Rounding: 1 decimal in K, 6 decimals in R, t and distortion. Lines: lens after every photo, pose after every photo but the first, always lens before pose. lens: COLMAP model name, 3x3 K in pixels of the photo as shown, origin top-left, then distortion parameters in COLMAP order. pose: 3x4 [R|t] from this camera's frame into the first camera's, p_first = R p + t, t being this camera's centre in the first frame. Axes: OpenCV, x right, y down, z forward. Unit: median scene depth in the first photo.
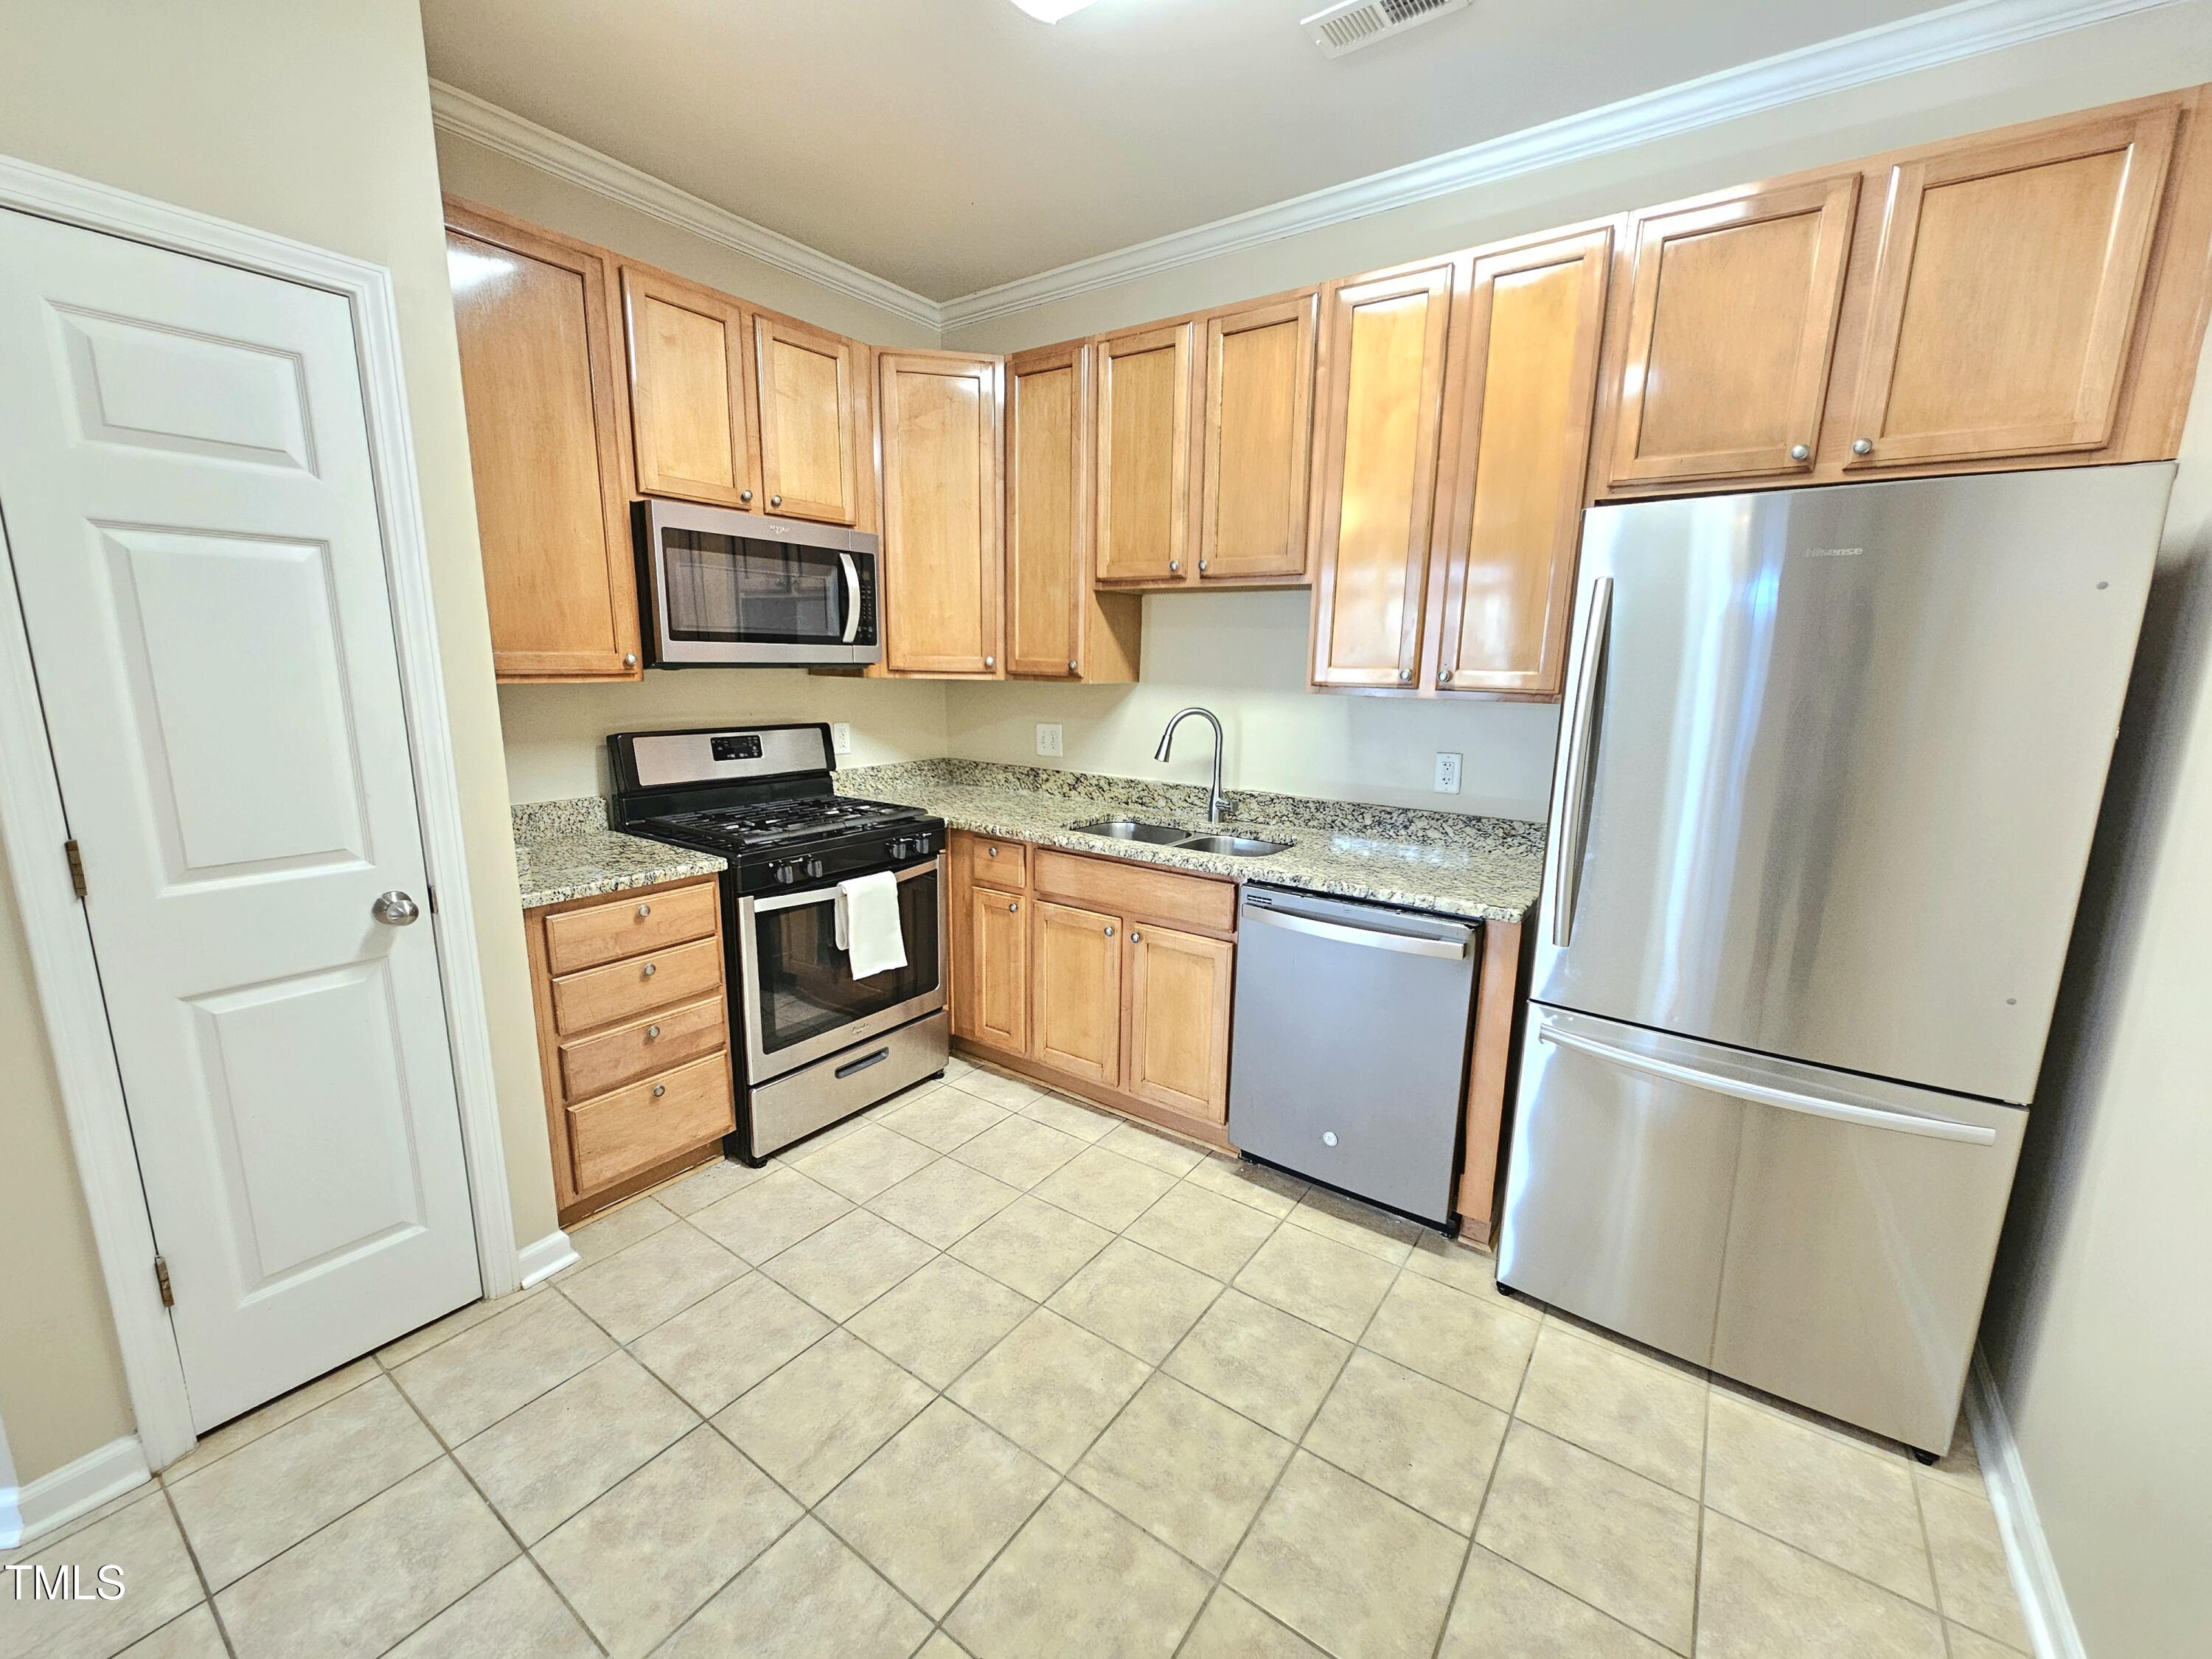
lens RADIAL K [[911.4, 0, 1096.3], [0, 911.4, 840.4], [0, 0, 1]] dist [-0.003402, 0.002202]
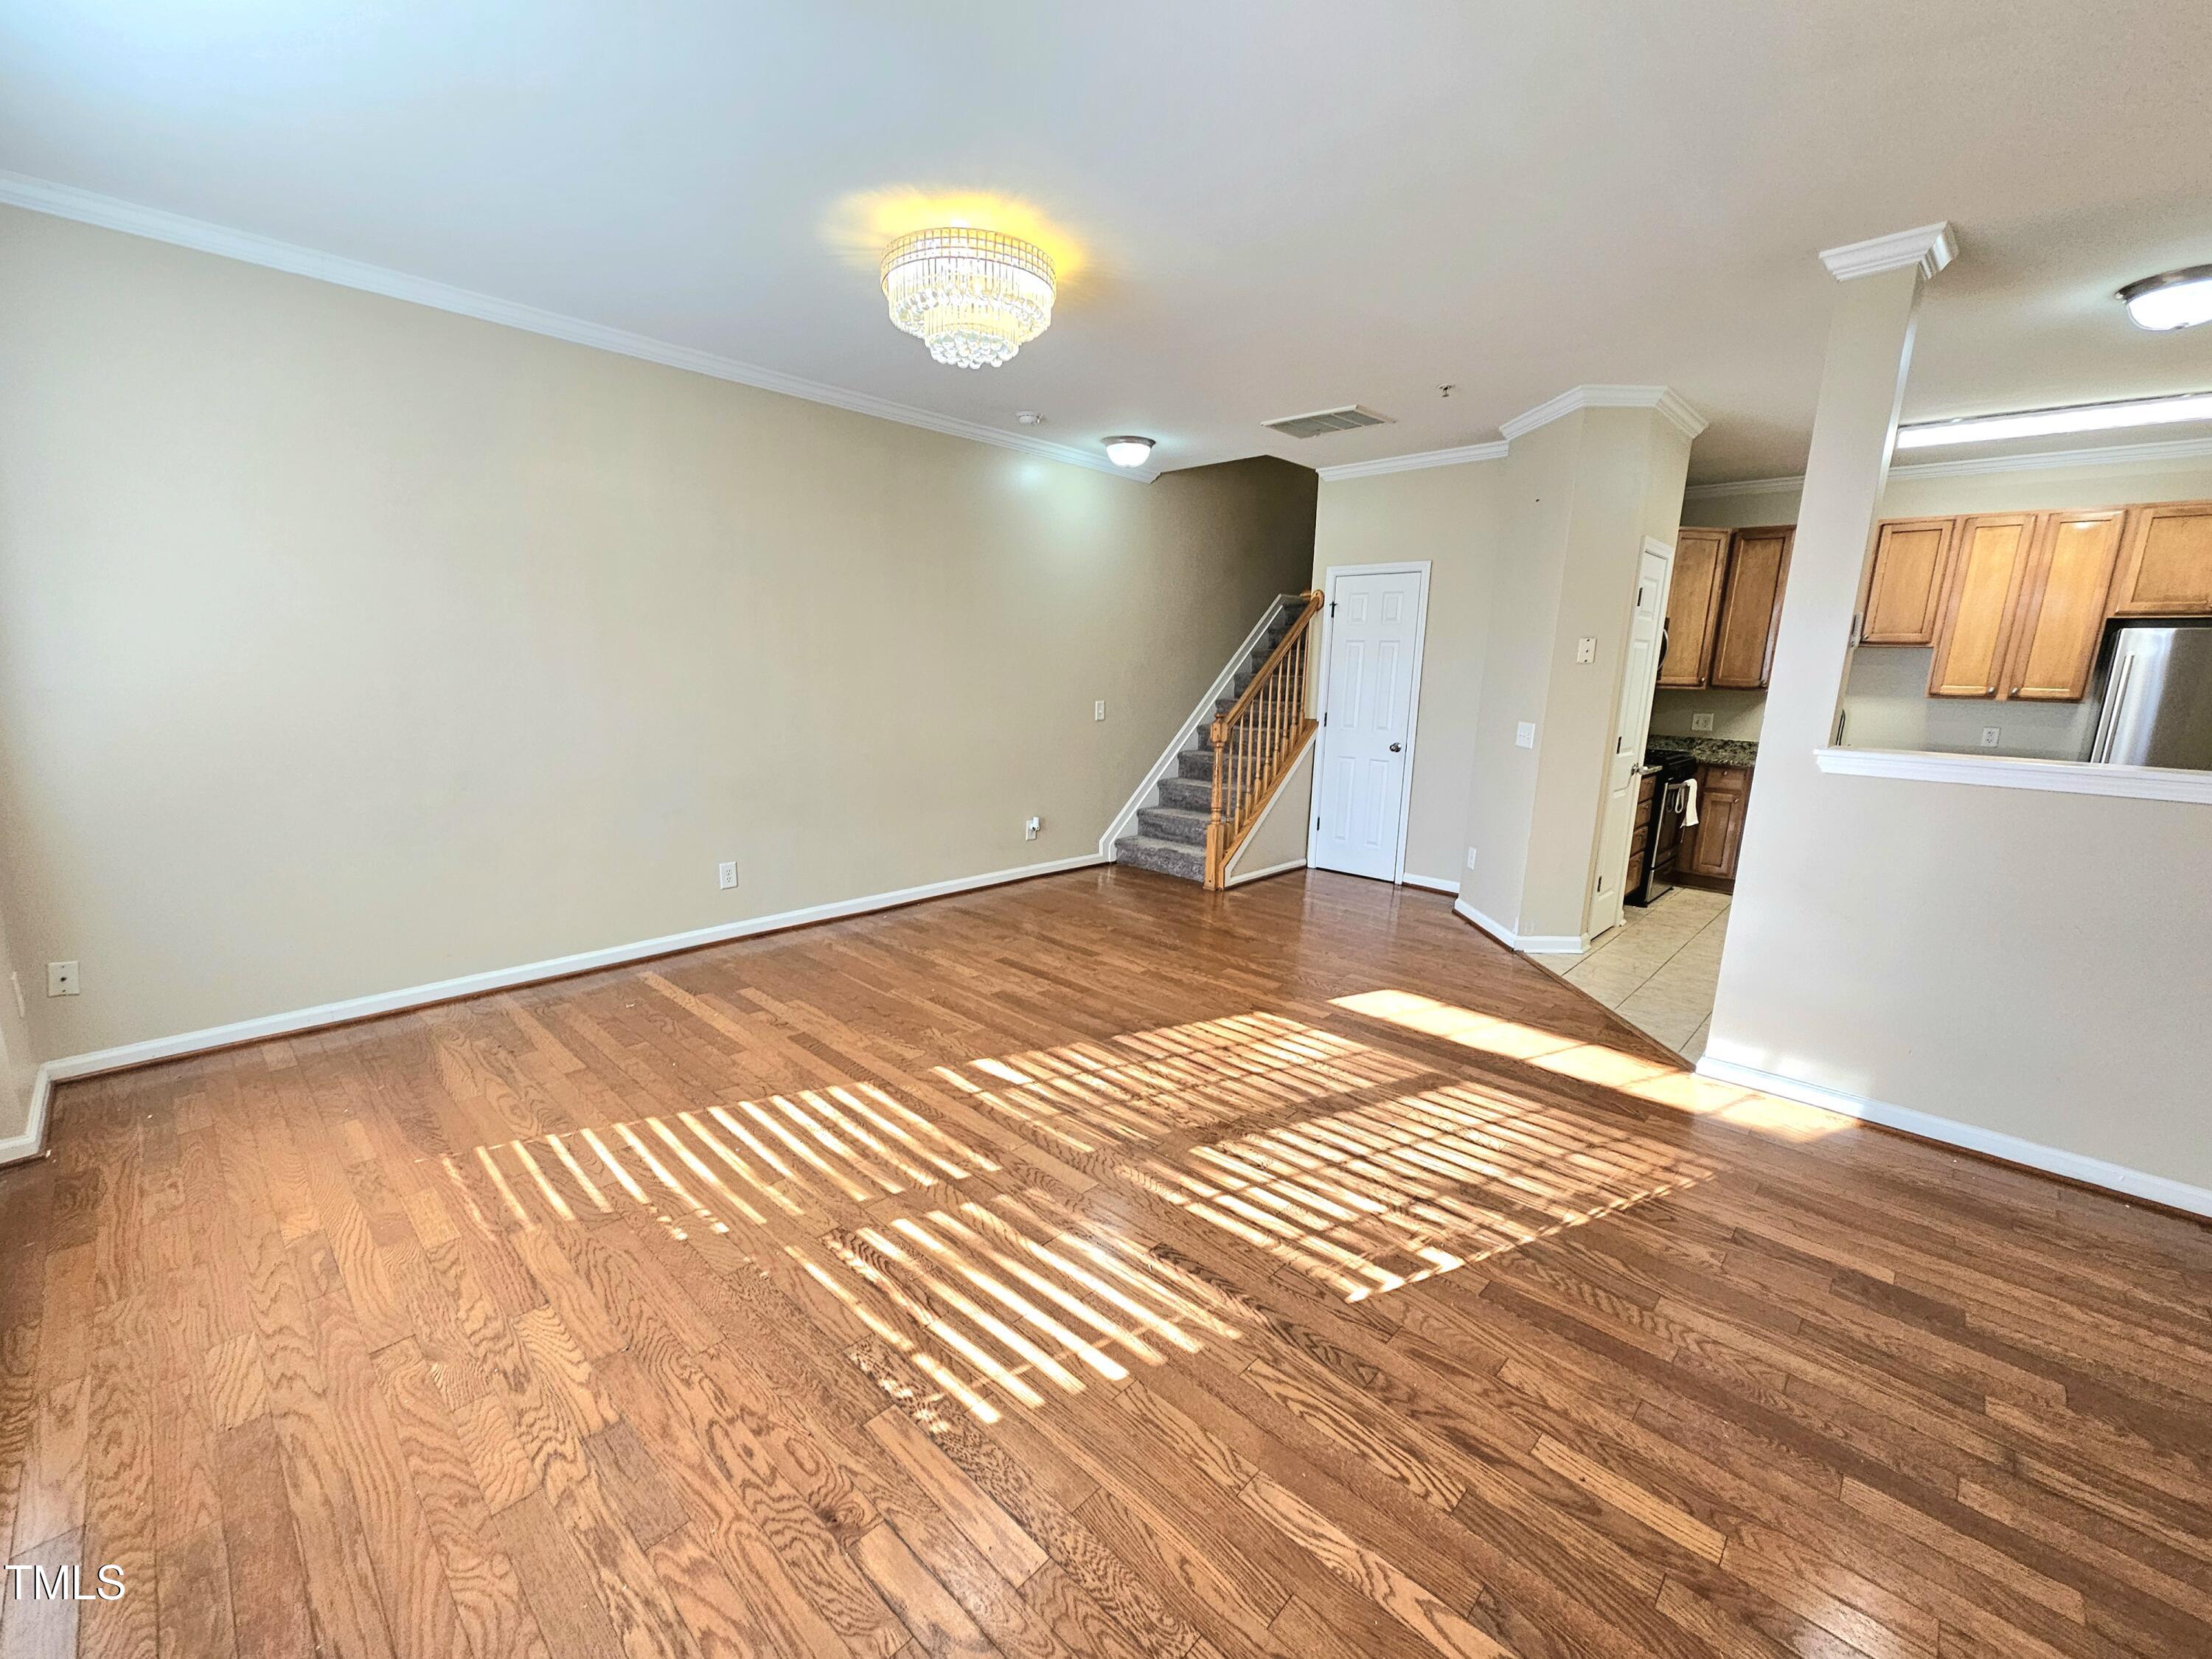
lens RADIAL K [[911.4, 0, 1097.9], [0, 911.4, 851.1], [0, 0, 1]] dist [-0.003402, 0.002202]
pose [[0.990008, 0.034256, -0.136790, -1.734760], [-0.033592, 0.999410, 0.007160, 0.310836], [0.136954, -0.002494, 0.990574, -1.736312]]
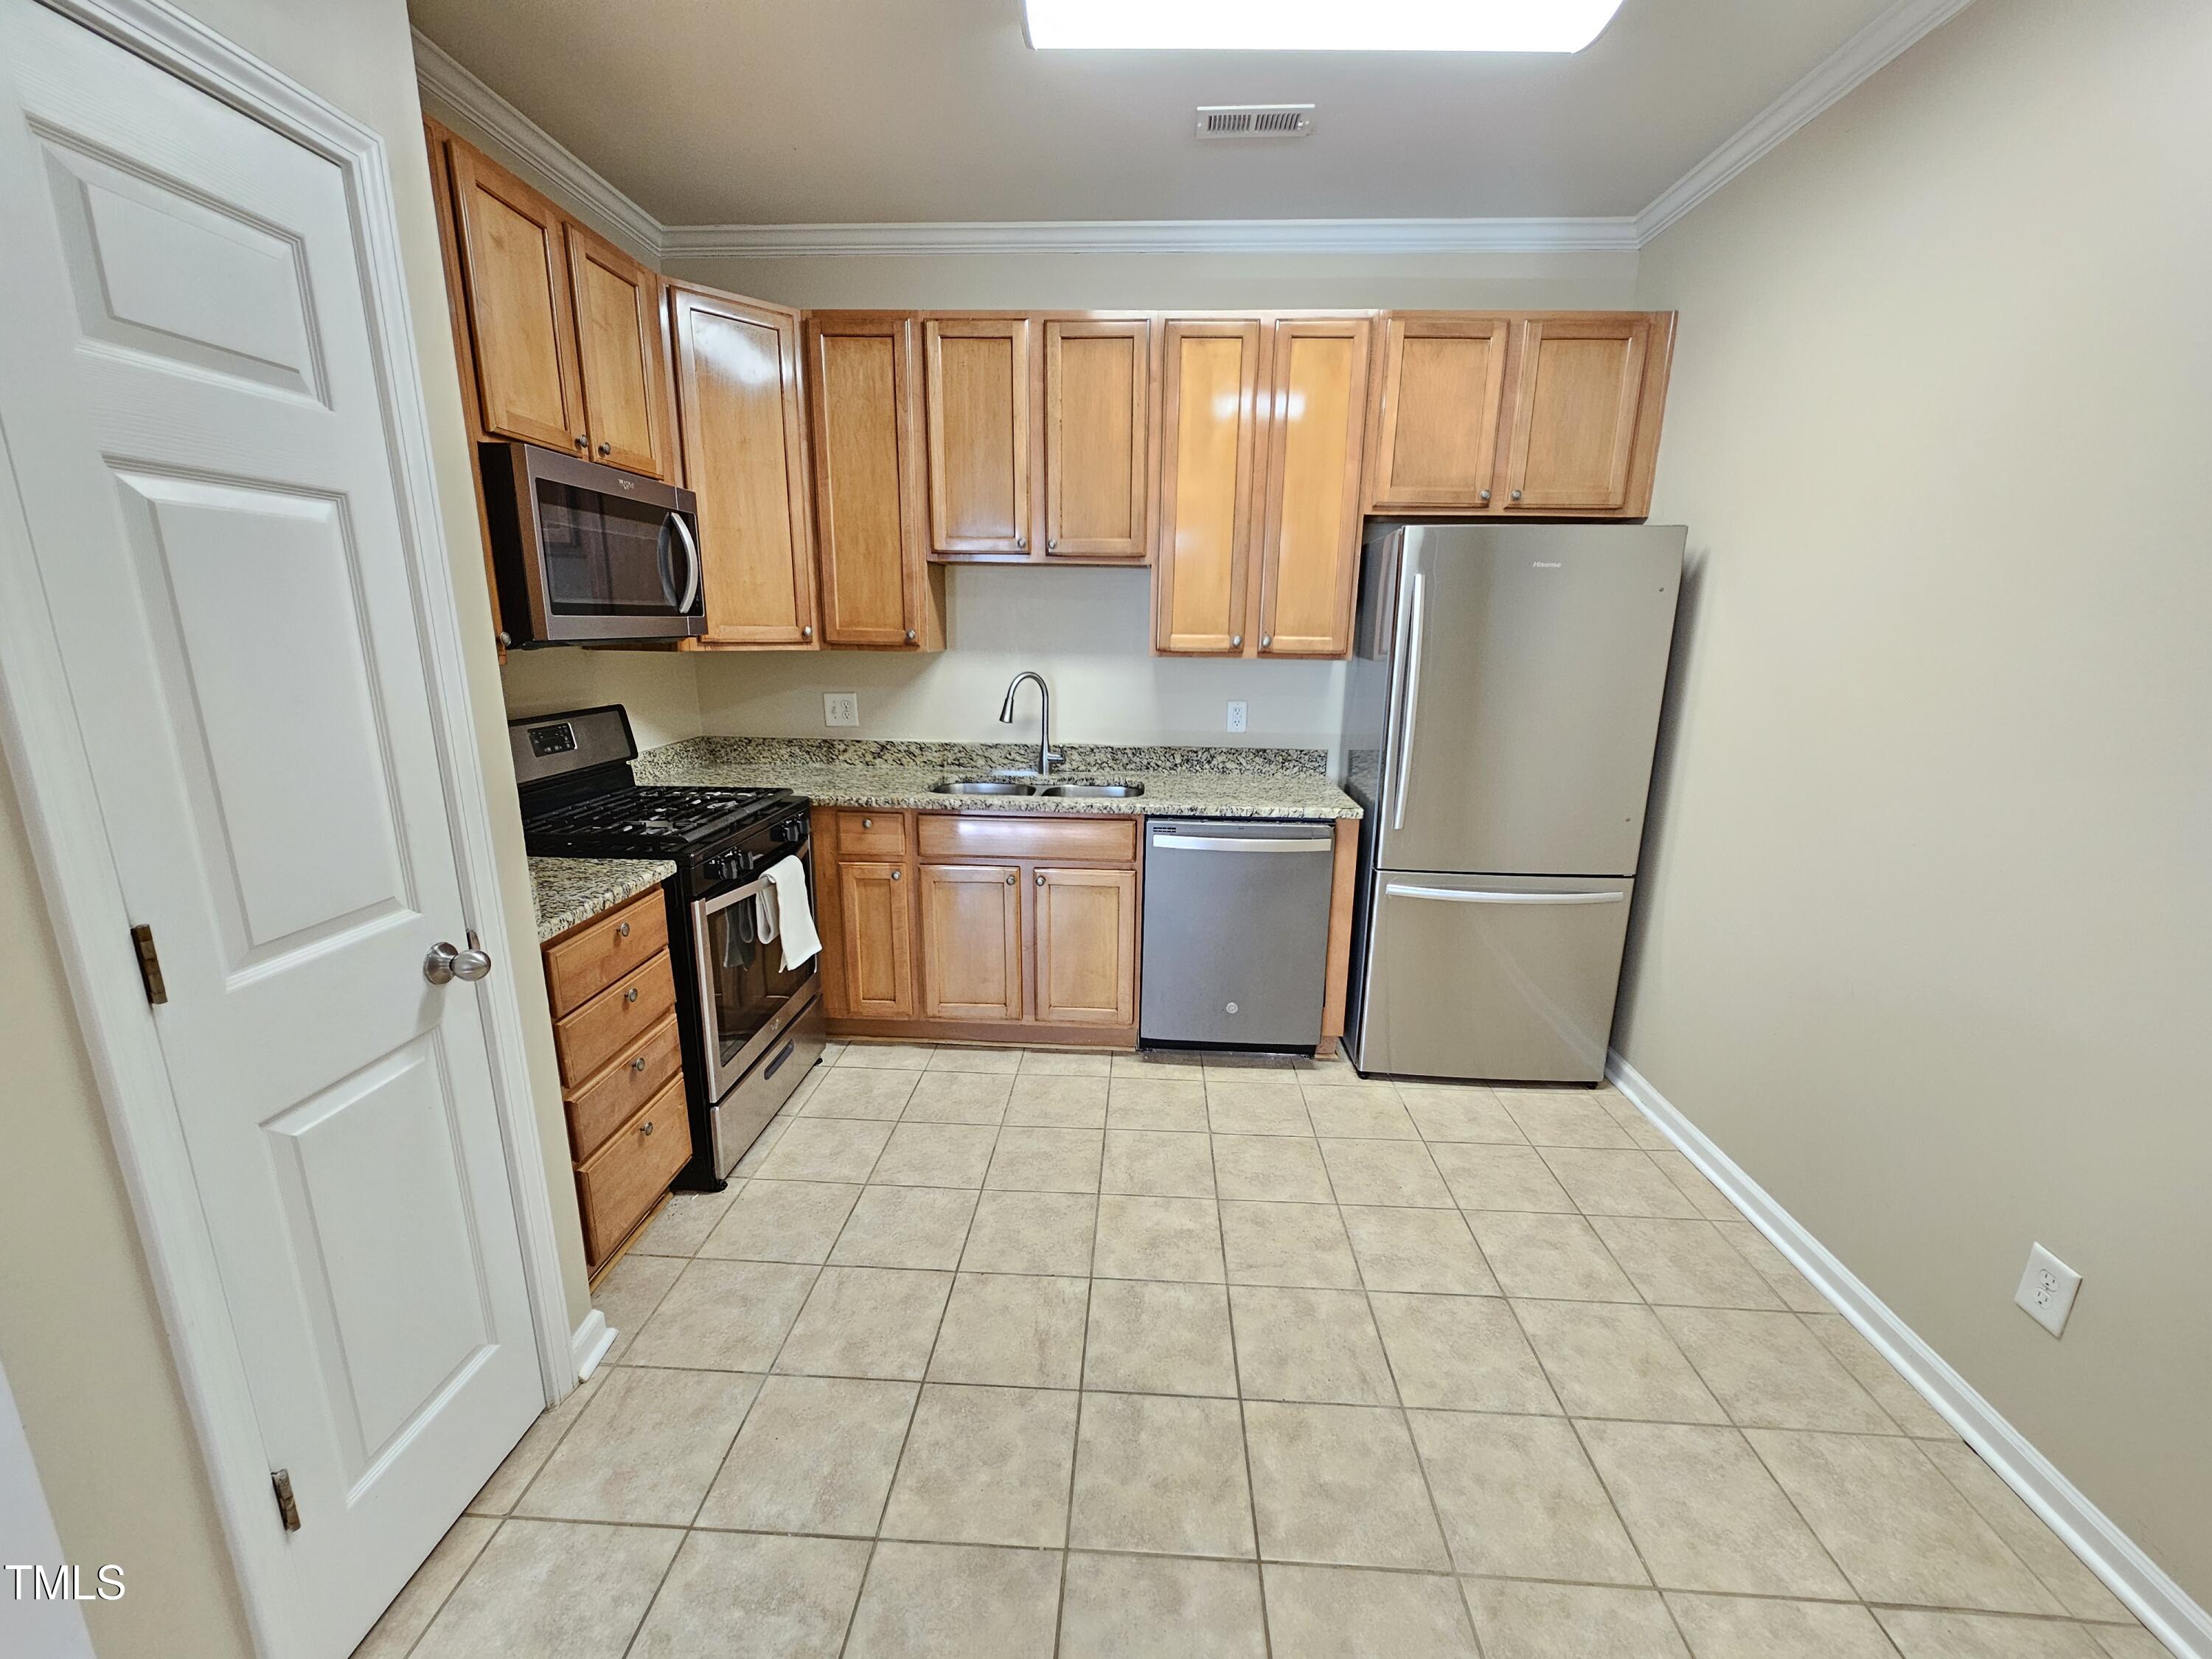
lens RADIAL K [[911.4, 0, 1116.7], [0, 911.4, 844.9], [0, 0, 1]] dist [-0.003402, 0.002202]
pose [[0.836818, -0.137122, 0.530031, -0.592306], [0.109849, 0.990492, 0.082816, -0.025618], [-0.536347, -0.011078, 0.843925, 0.010718]]
